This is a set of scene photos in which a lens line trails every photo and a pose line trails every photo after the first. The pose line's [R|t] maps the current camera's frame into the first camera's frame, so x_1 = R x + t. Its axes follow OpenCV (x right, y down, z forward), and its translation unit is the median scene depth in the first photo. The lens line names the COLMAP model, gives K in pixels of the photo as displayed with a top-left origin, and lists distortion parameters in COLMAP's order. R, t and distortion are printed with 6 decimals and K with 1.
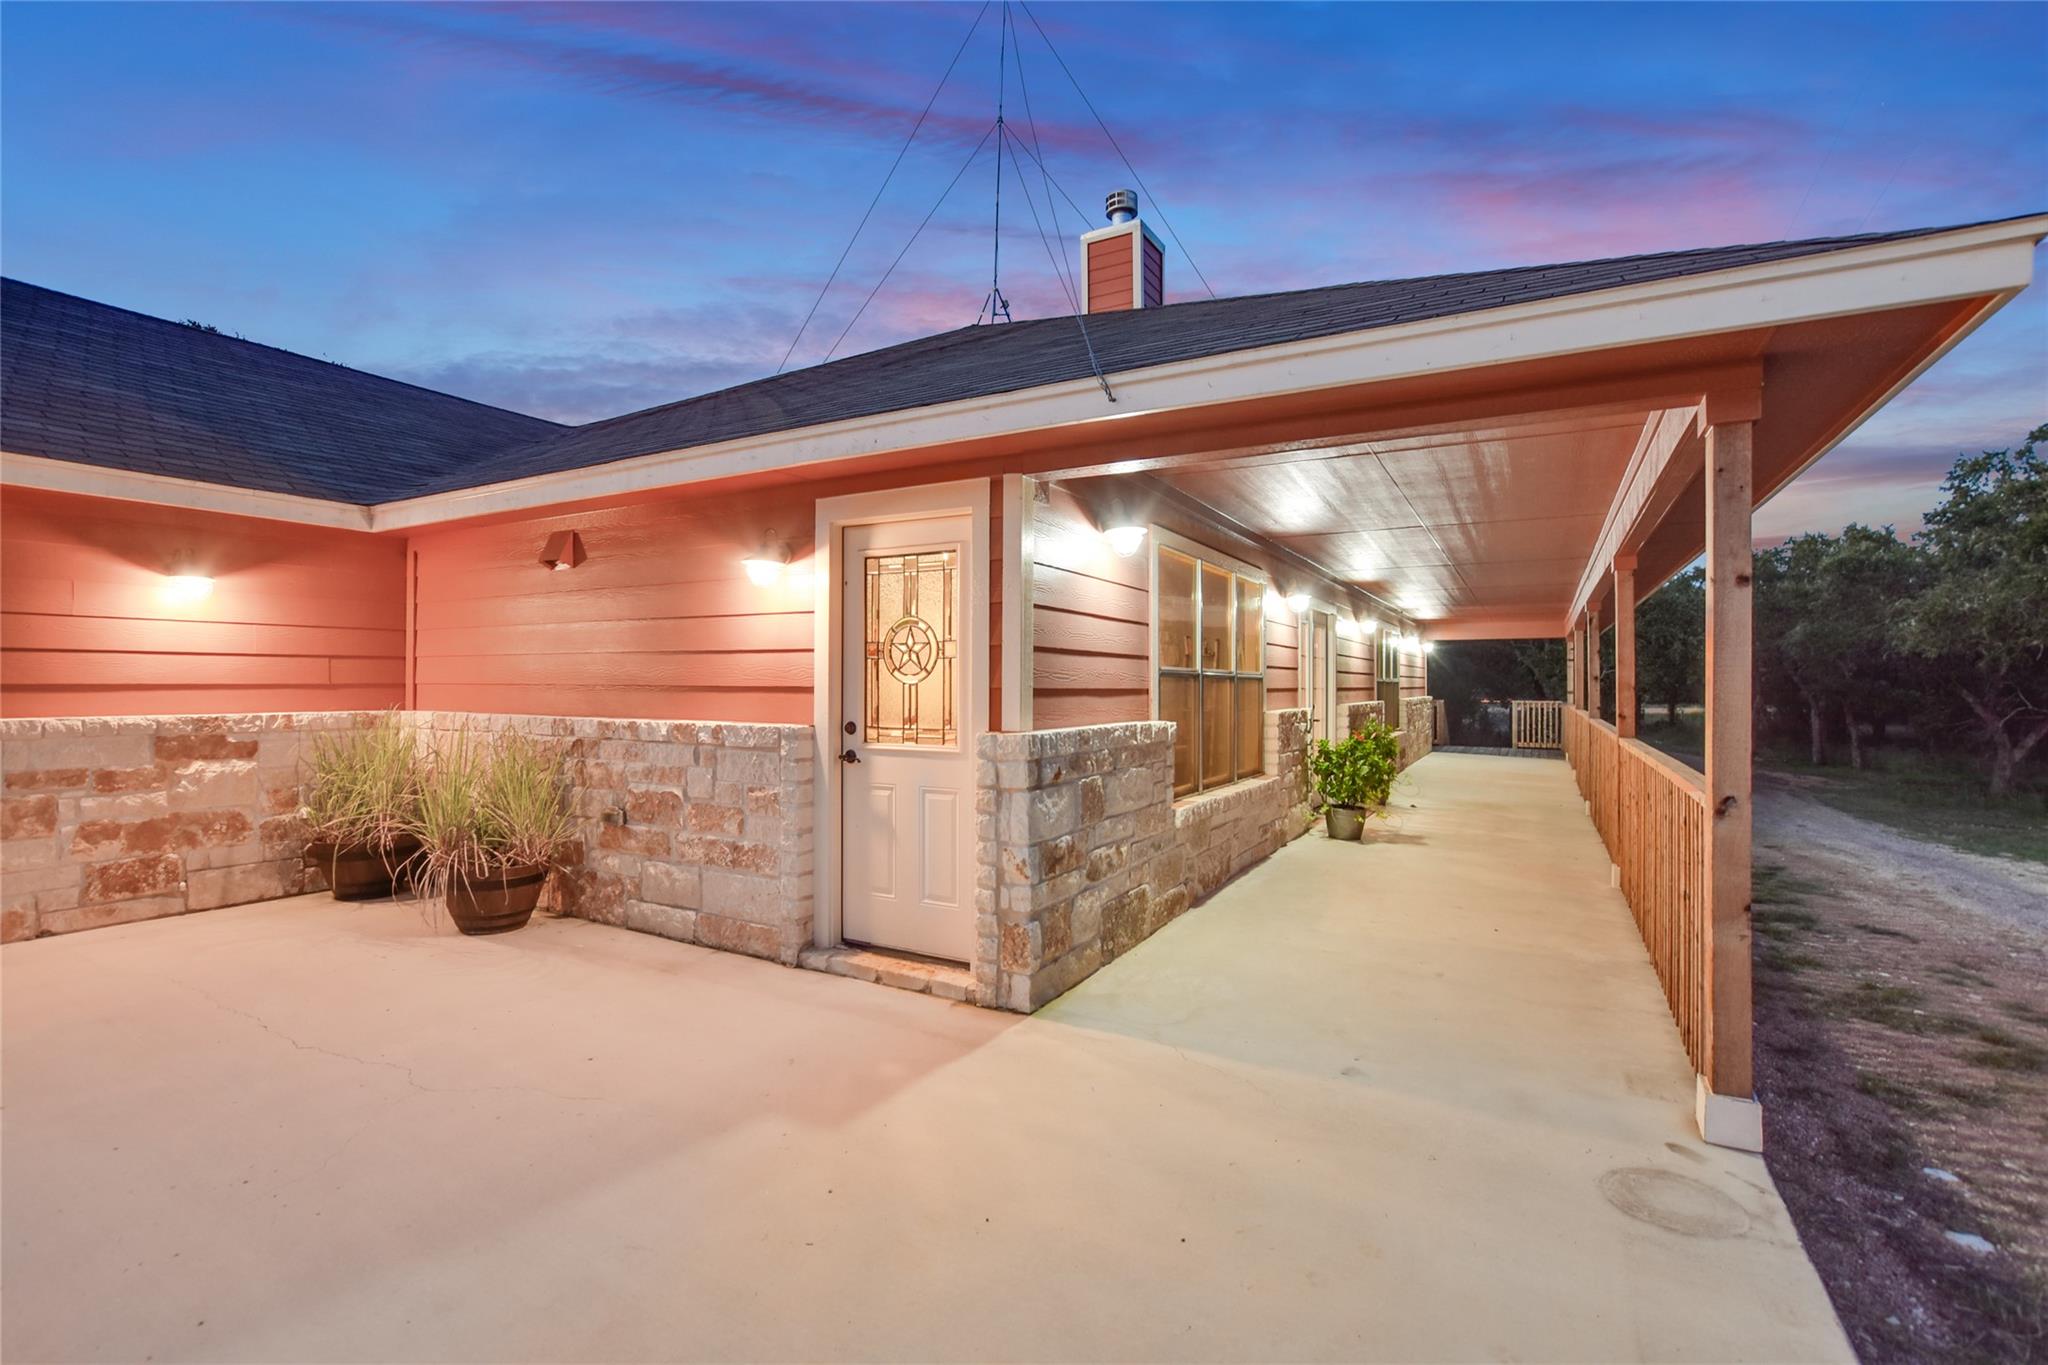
lens RADIAL K [[917.7, 0, 1015.4], [0, 917.7, 678.1], [0, 0, 1]] dist [-0.037884, 0.004491]
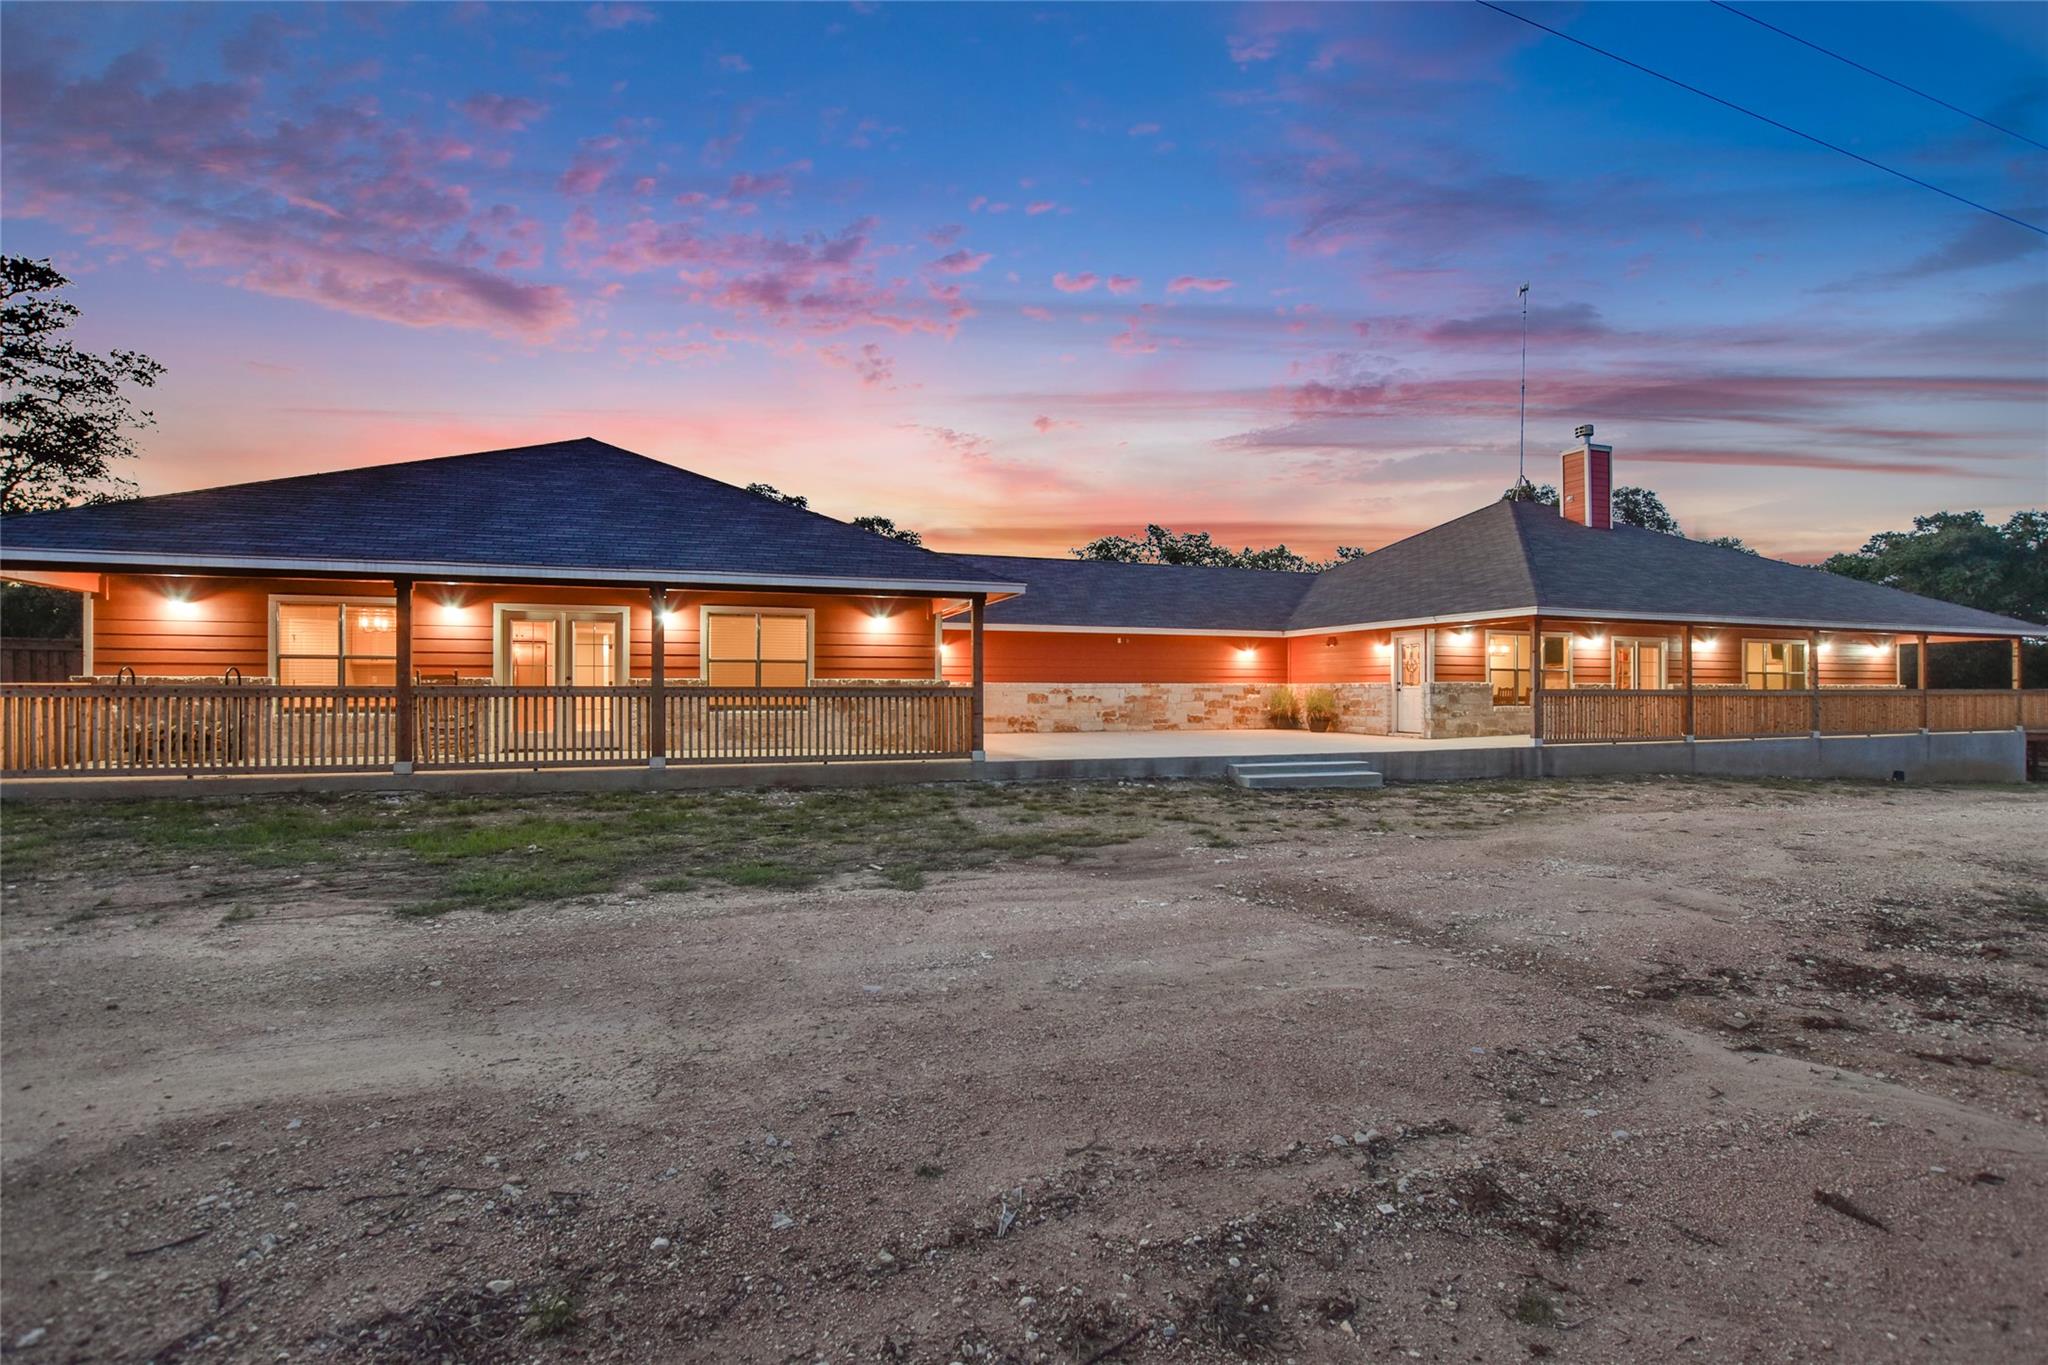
lens RADIAL K [[917.7, 0, 1024.8], [0, 917.7, 683.9], [0, 0, 1]] dist [-0.037884, 0.004491]
pose [[0.754197, -0.010563, -0.656563, 1.276004], [0.007377, 0.999944, -0.007613, 0.072751], [0.656607, 0.000898, 0.754233, -3.320746]]
